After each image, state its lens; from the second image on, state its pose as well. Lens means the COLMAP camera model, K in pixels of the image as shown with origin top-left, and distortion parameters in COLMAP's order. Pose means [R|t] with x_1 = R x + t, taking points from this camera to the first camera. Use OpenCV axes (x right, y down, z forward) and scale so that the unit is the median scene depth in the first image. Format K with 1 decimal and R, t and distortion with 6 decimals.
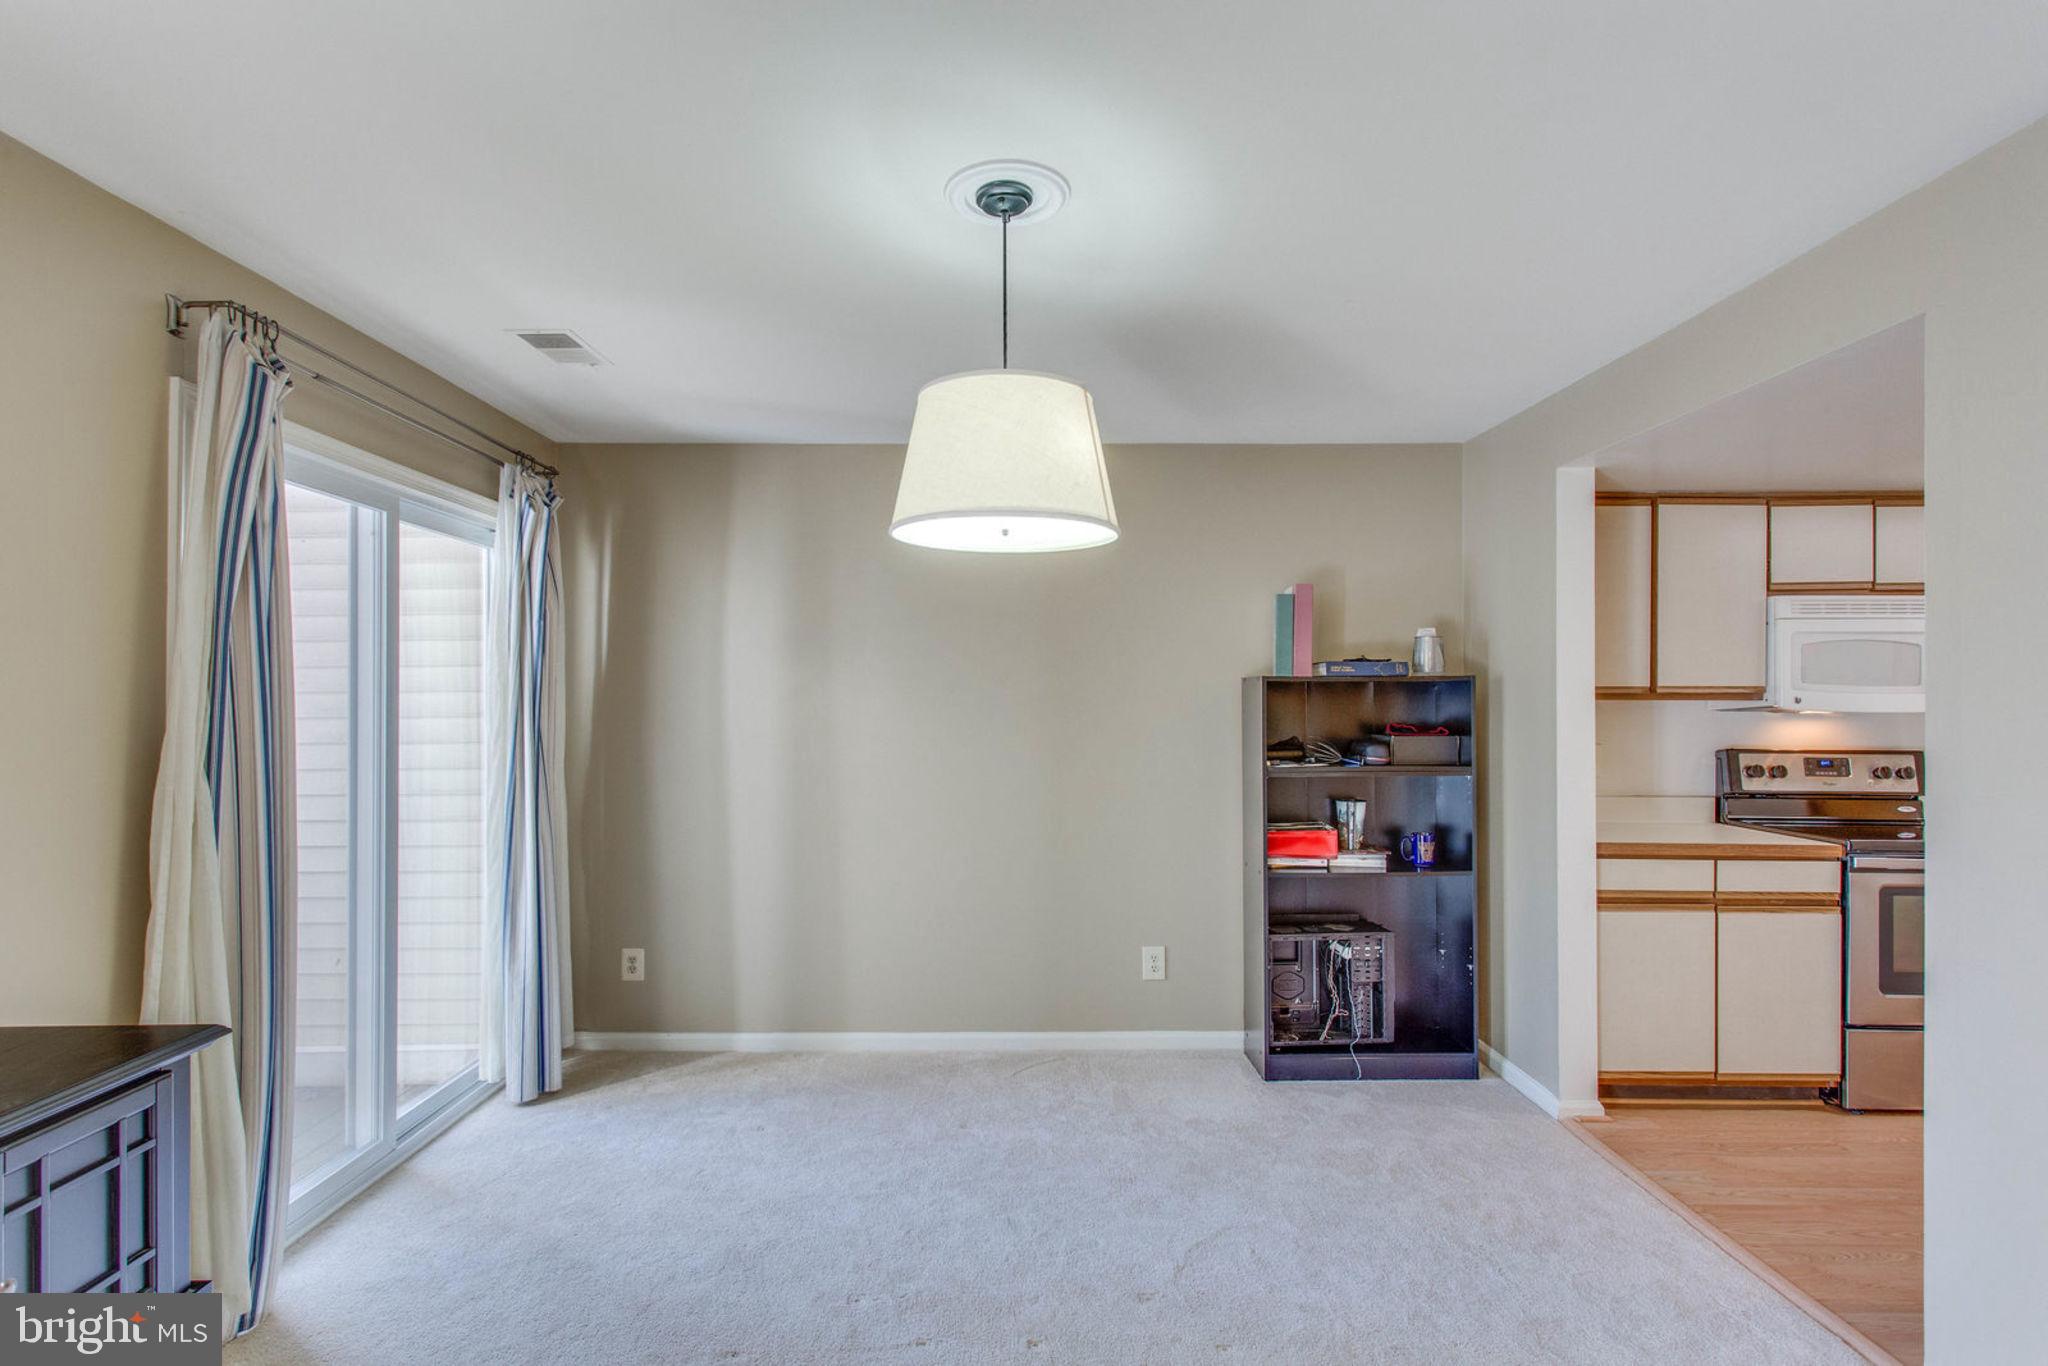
lens RADIAL K [[966.2, 0, 1027.4], [0, 966.2, 703.6], [0, 0, 1]] dist [0.002380, -0.000089]
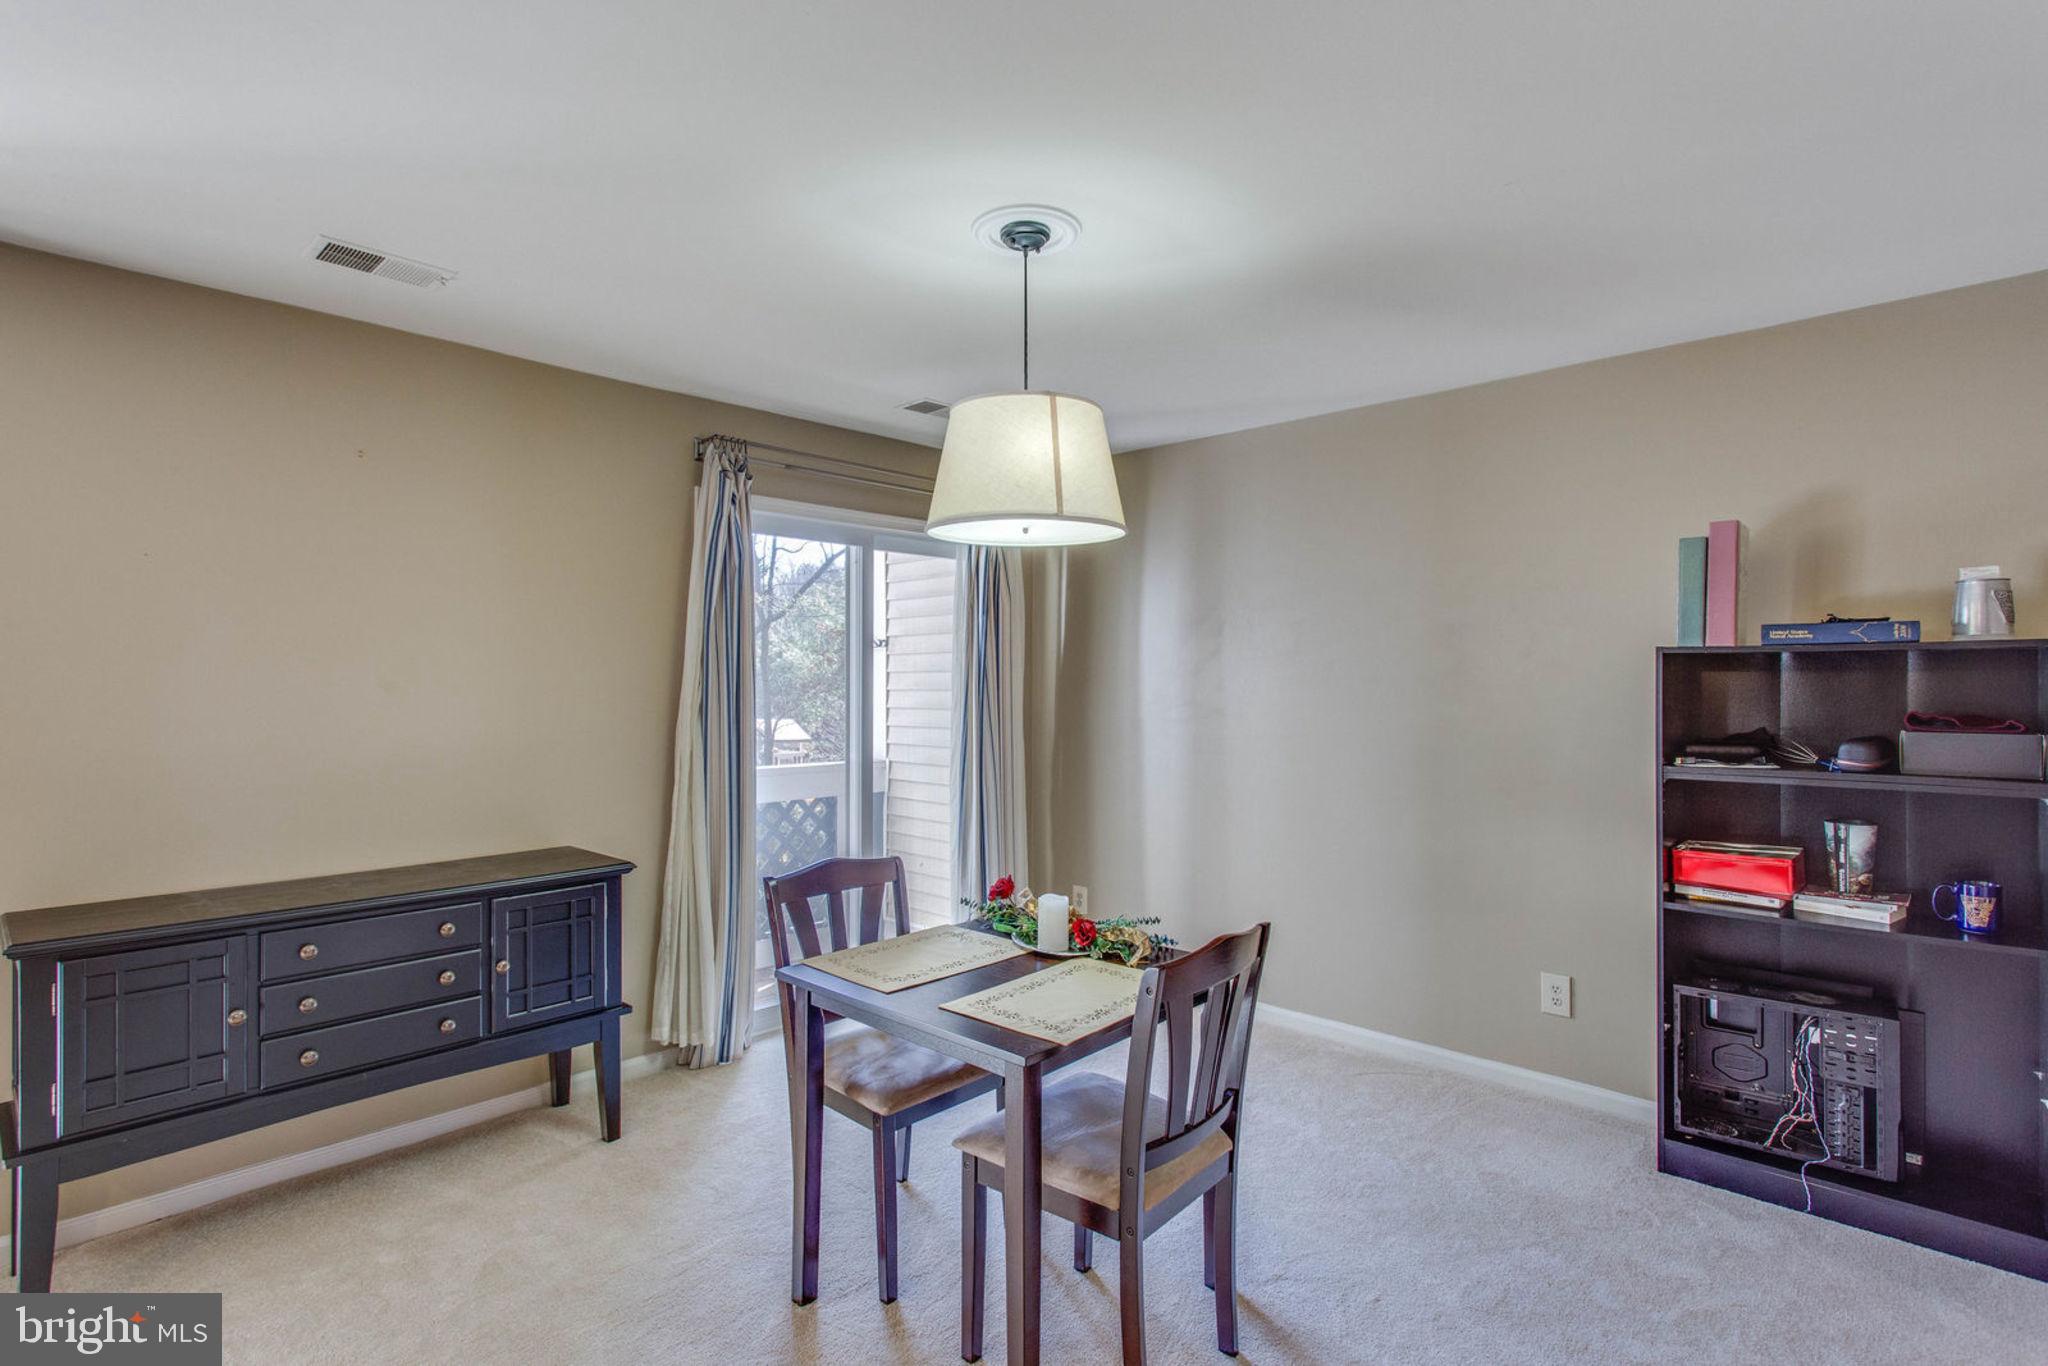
lens RADIAL K [[980.3, 0, 1029.7], [0, 980.3, 688.0], [0, 0, 1]] dist [0.003679, 0.000476]
pose [[0.733864, 0.008864, -0.679239, 0.397241], [-0.002727, 0.999945, 0.010103, -0.001892], [0.679291, -0.005562, 0.733848, 0.082541]]
